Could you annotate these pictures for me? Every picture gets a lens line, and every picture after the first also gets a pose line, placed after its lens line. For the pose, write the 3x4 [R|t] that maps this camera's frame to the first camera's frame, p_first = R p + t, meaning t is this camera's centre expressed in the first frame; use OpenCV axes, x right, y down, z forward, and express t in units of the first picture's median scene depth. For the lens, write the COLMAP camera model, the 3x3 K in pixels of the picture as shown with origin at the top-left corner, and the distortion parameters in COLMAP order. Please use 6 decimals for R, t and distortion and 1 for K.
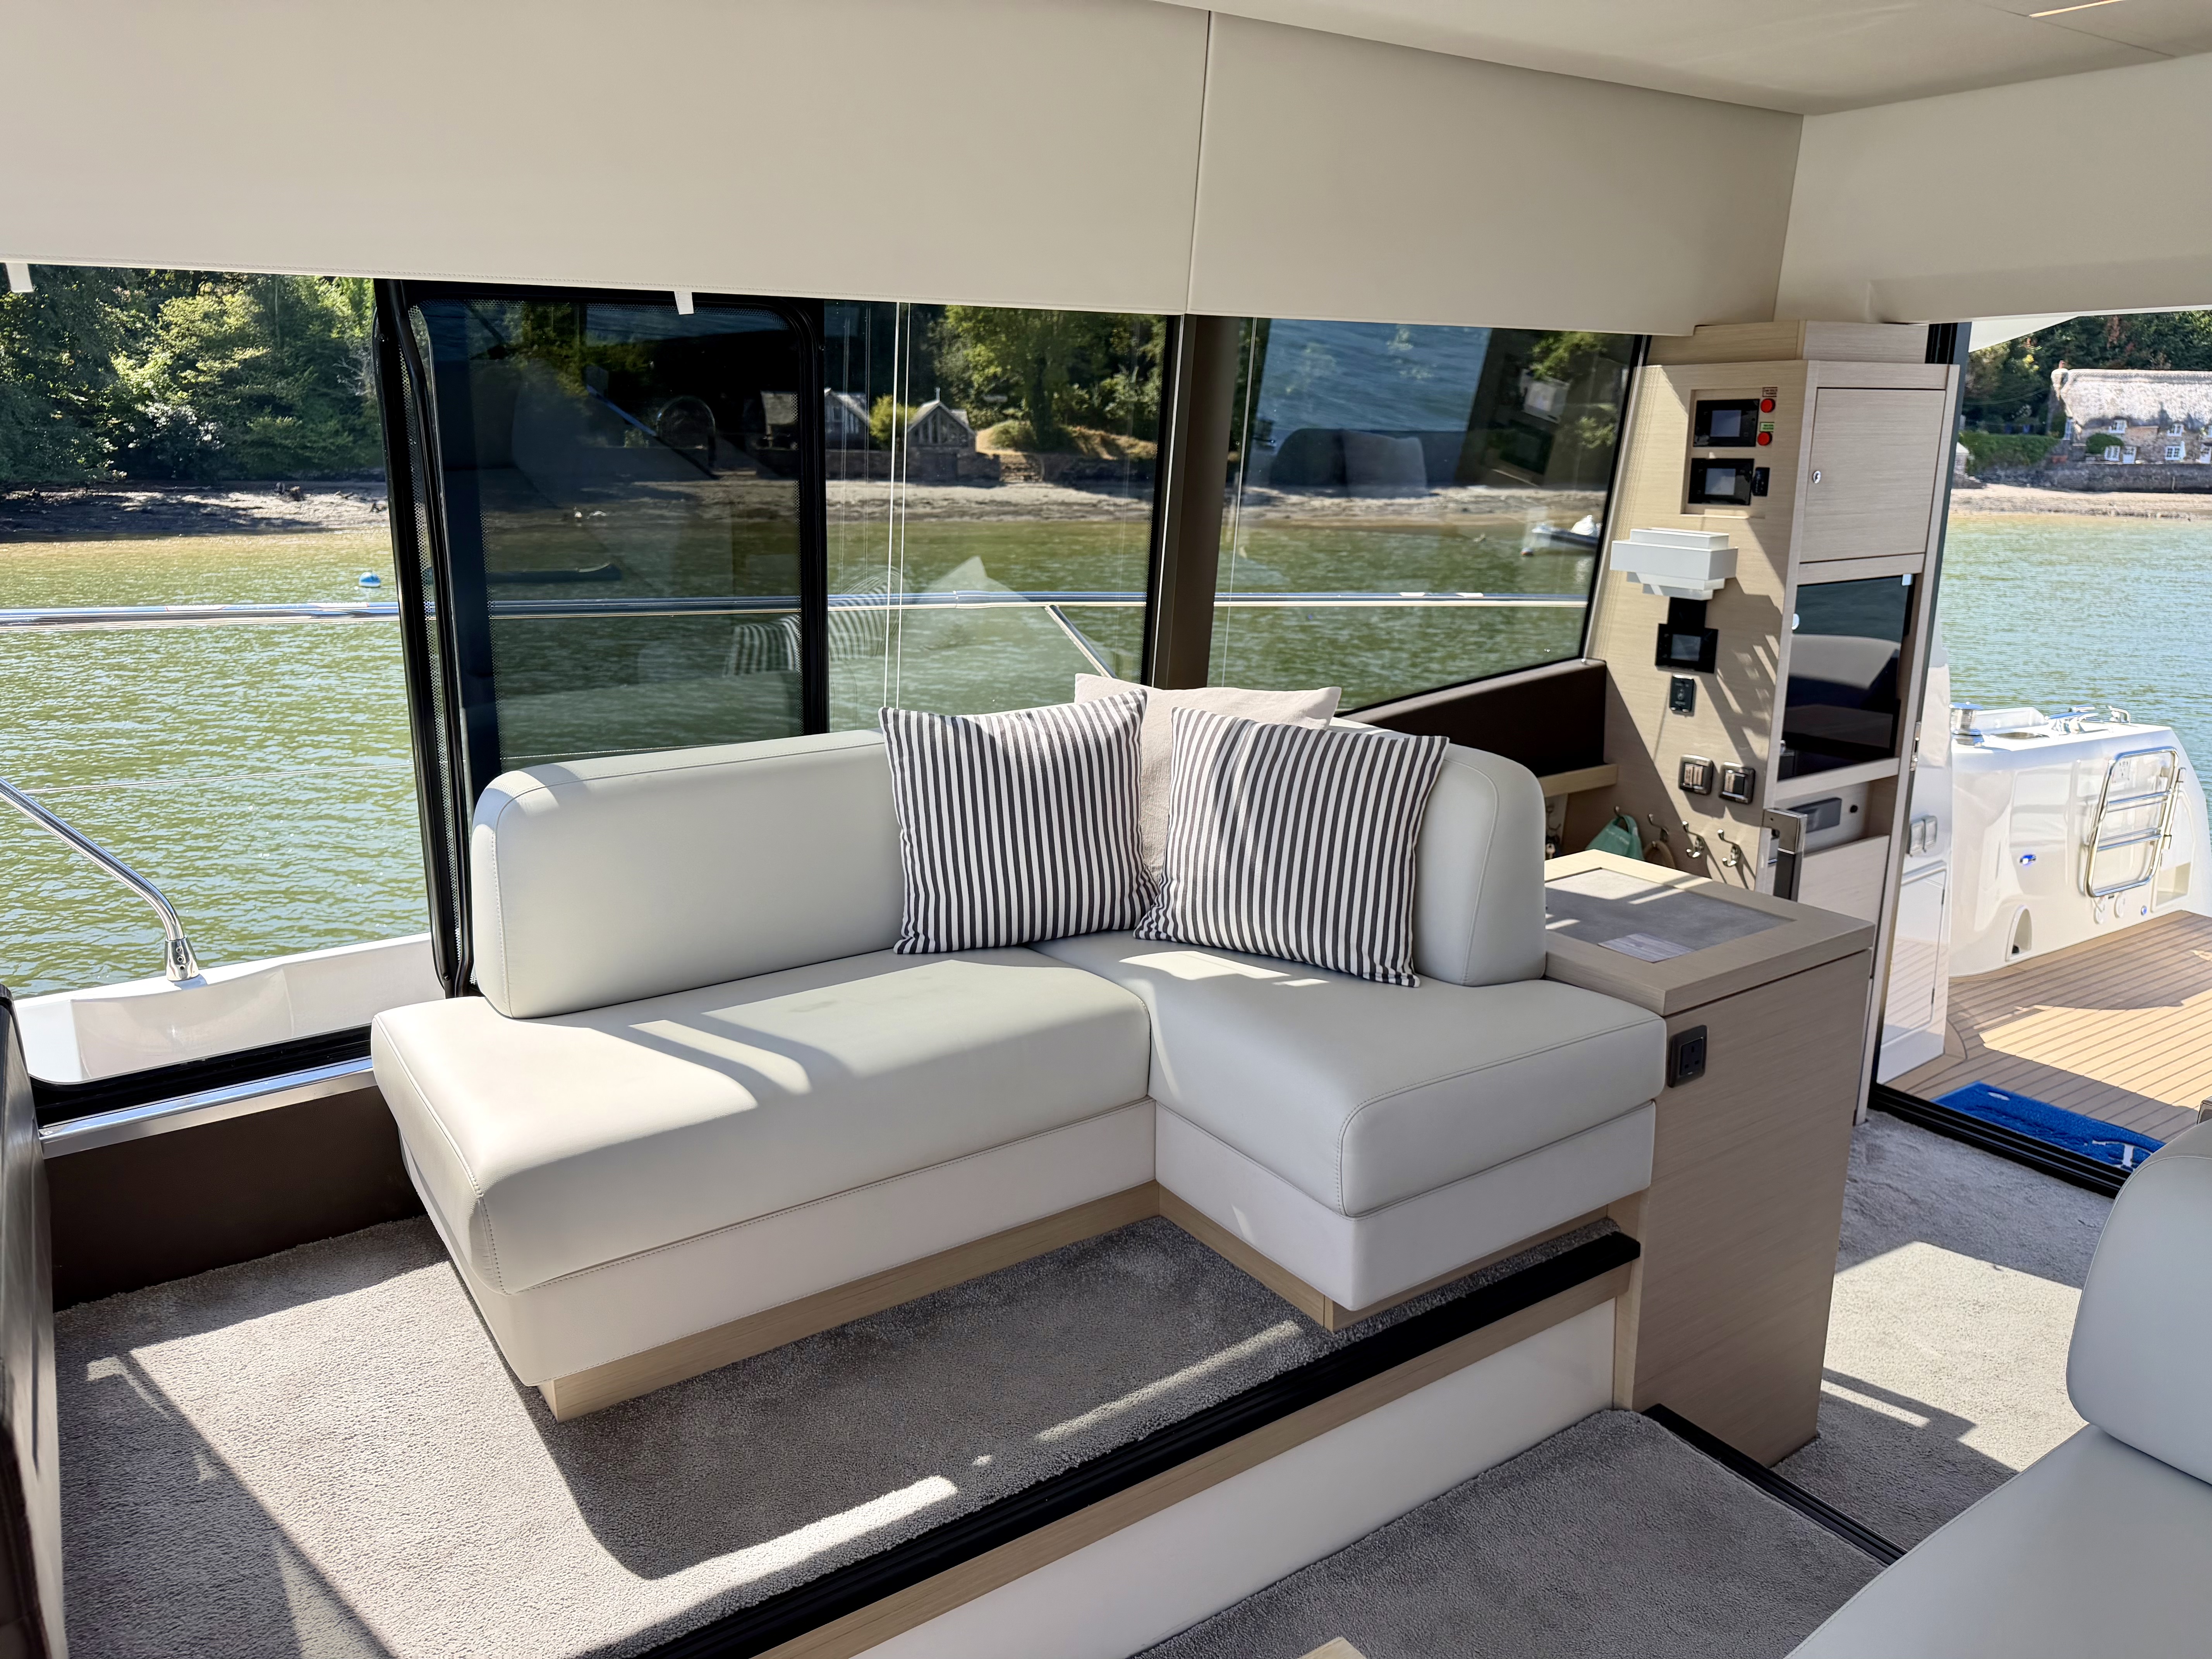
lens RADIAL K [[1543.6, 0, 1108.1], [0, 1543.6, 845.2], [0, 0, 1]] dist [0.065209, -0.076318]
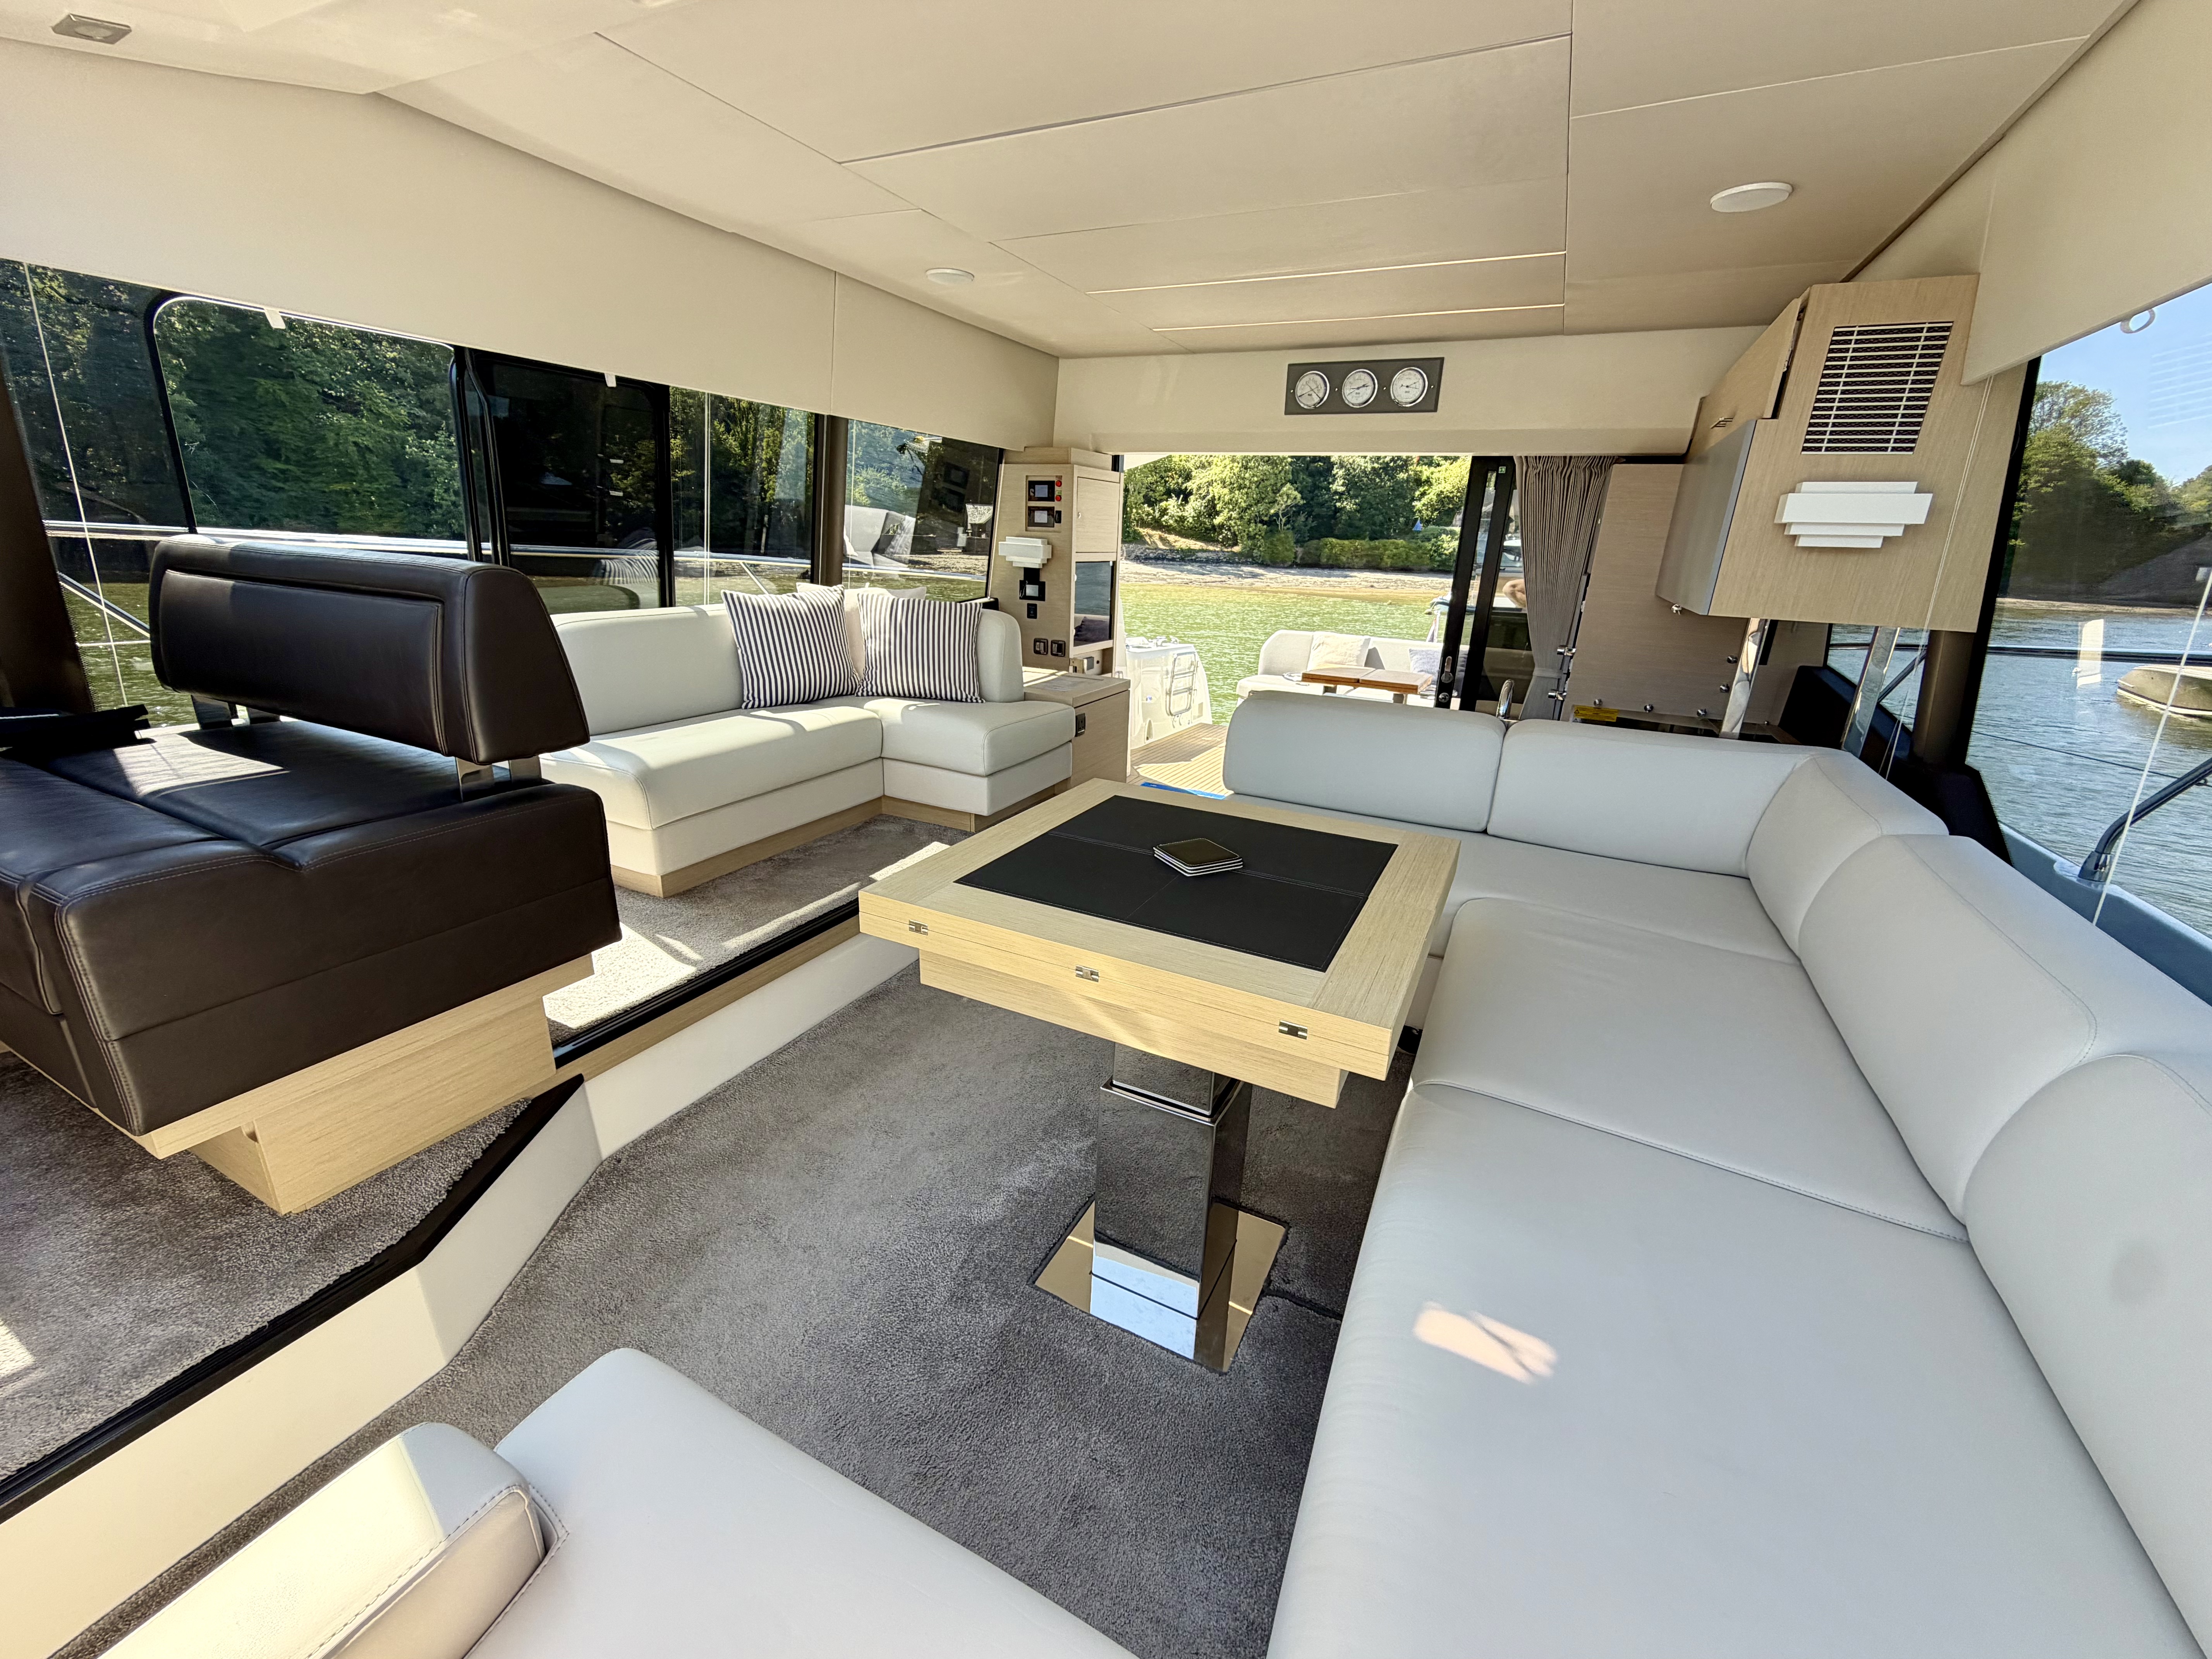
lens RADIAL K [[876.1, 0, 1089.6], [0, 876.1, 825.1], [0, 0, 1]] dist [-0.002285, 0.000348]
pose [[0.875159, -0.118477, 0.469105, -0.292273], [0.085402, 0.992159, 0.091254, 0.152713], [-0.476238, -0.039800, 0.878415, -0.276275]]
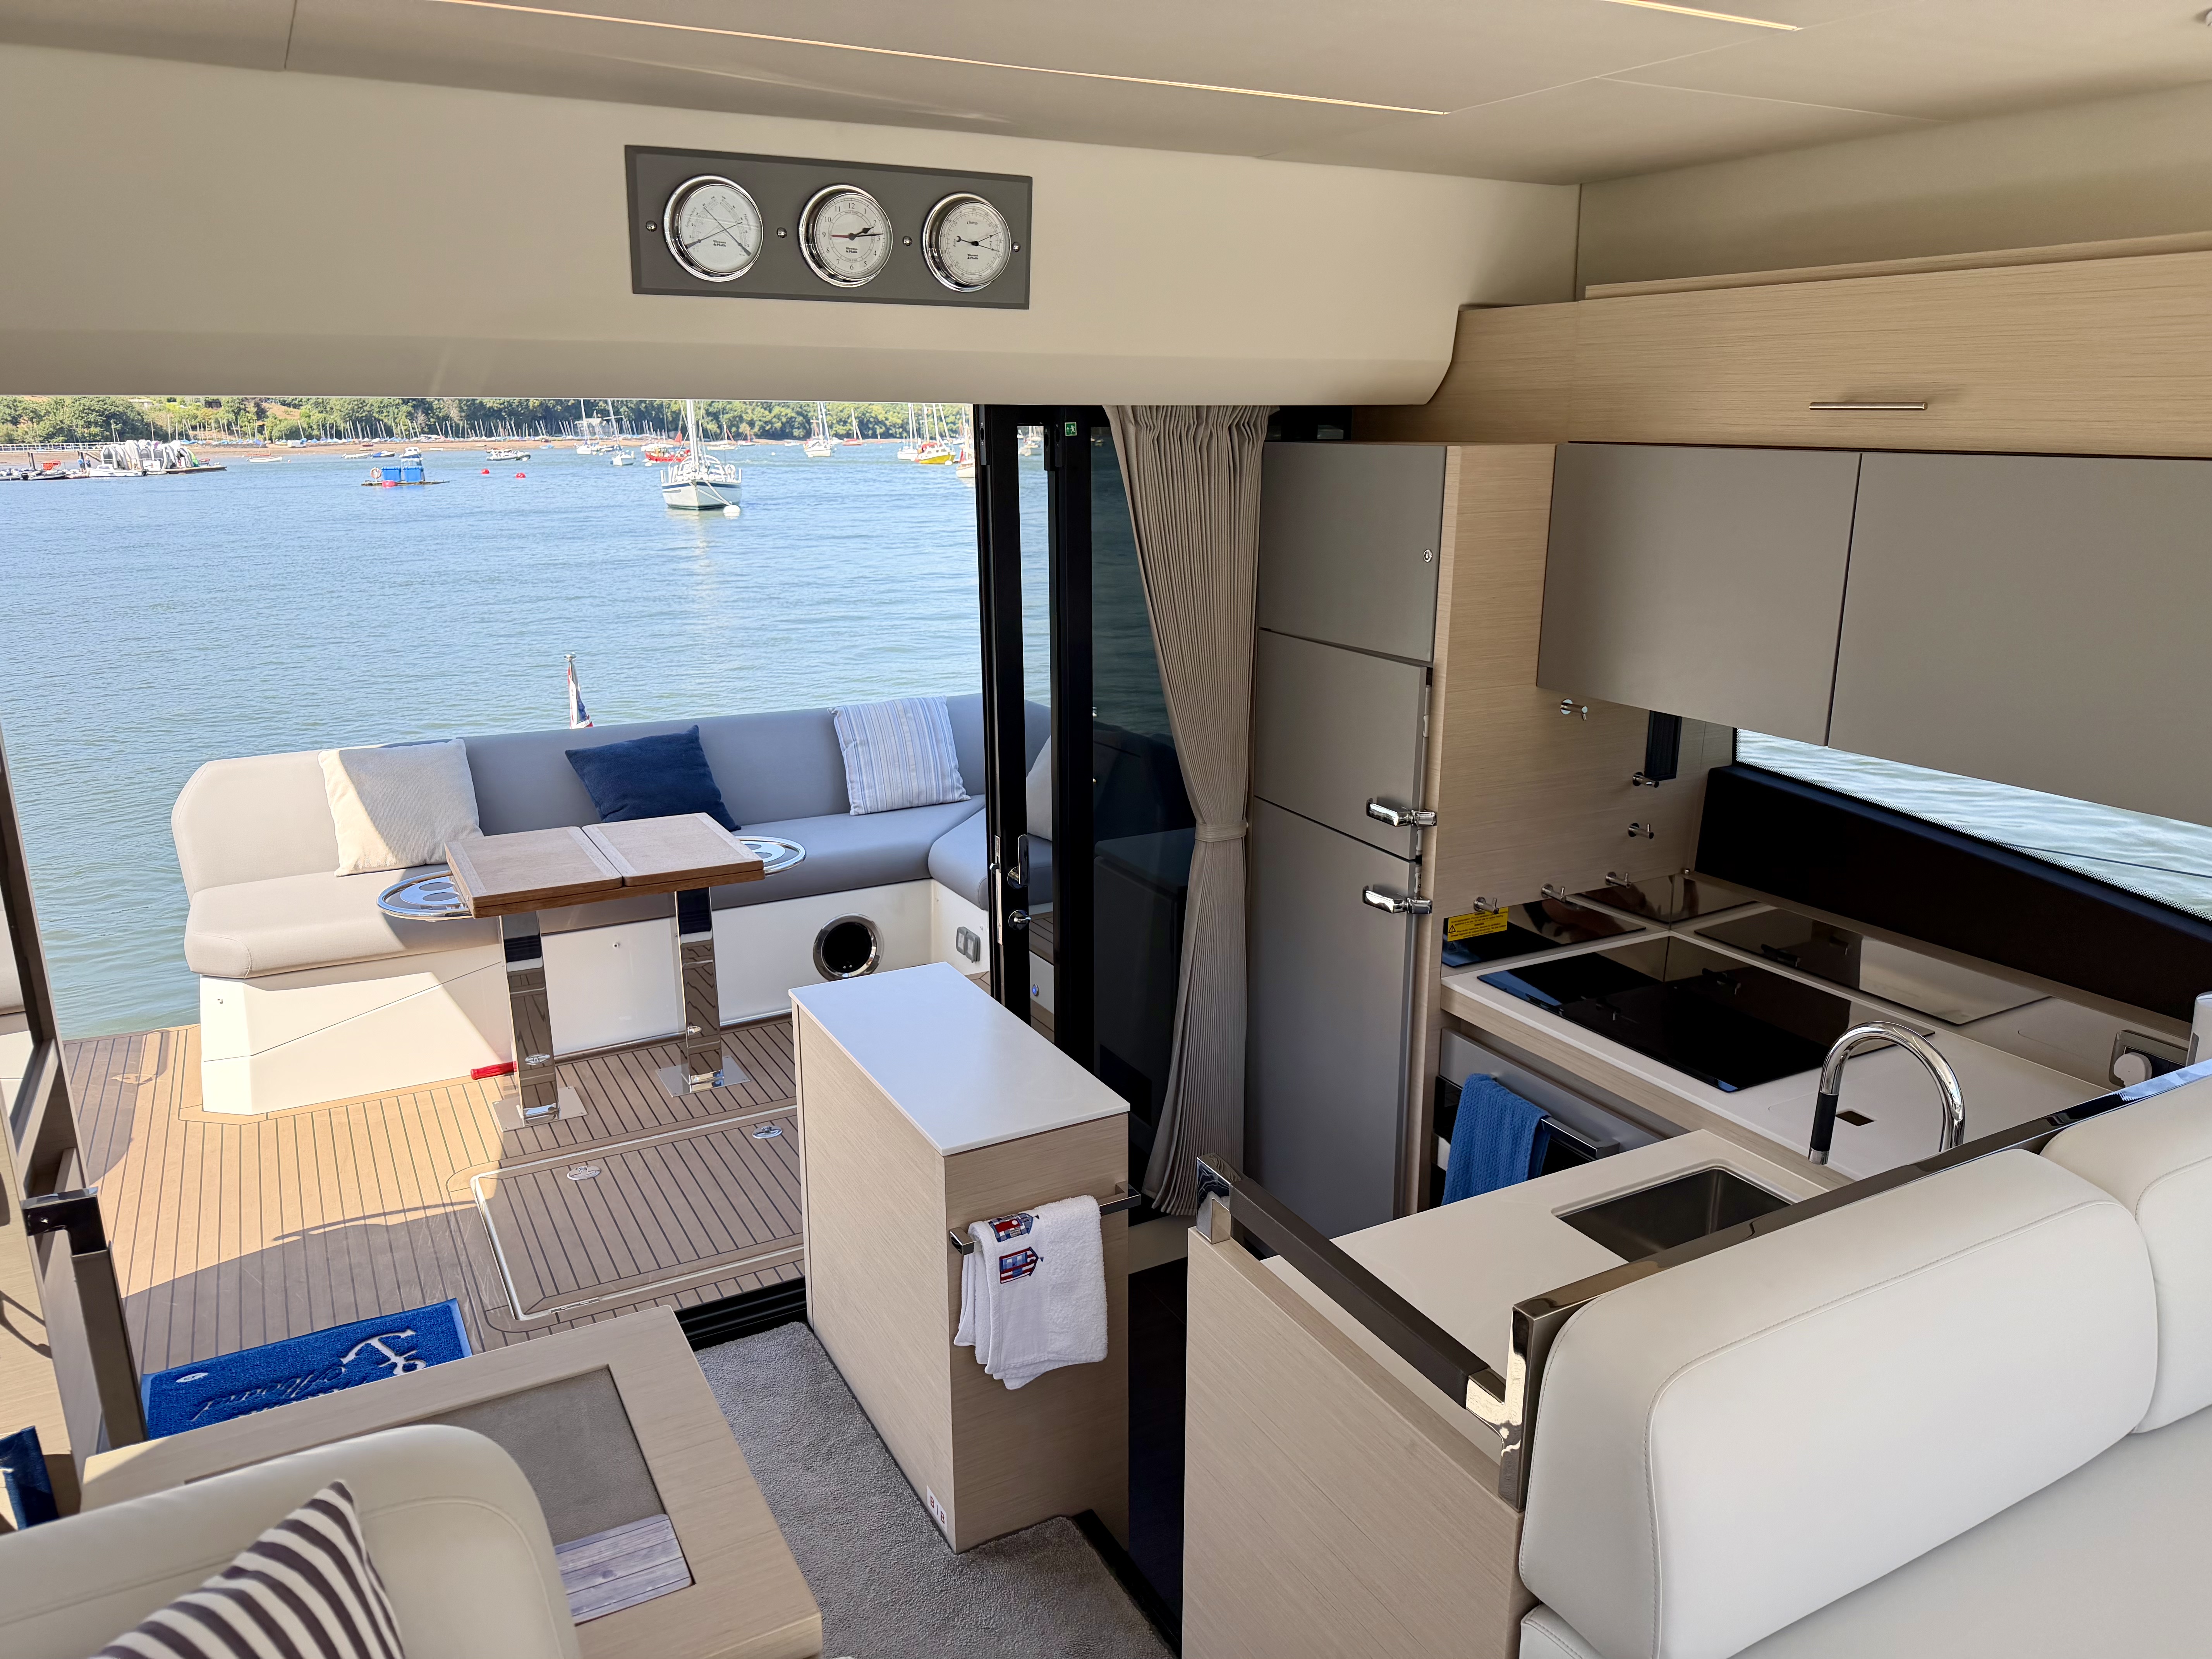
lens RADIAL K [[1543.6, 0, 1102.2], [0, 1543.6, 849.9], [0, 0, 1]] dist [0.065209, -0.076318]
pose [[0.104052, -0.264145, 0.958854, -0.105069], [0.262692, 0.937150, 0.229659, -0.254780], [-0.959253, 0.227987, 0.166901, 0.661308]]
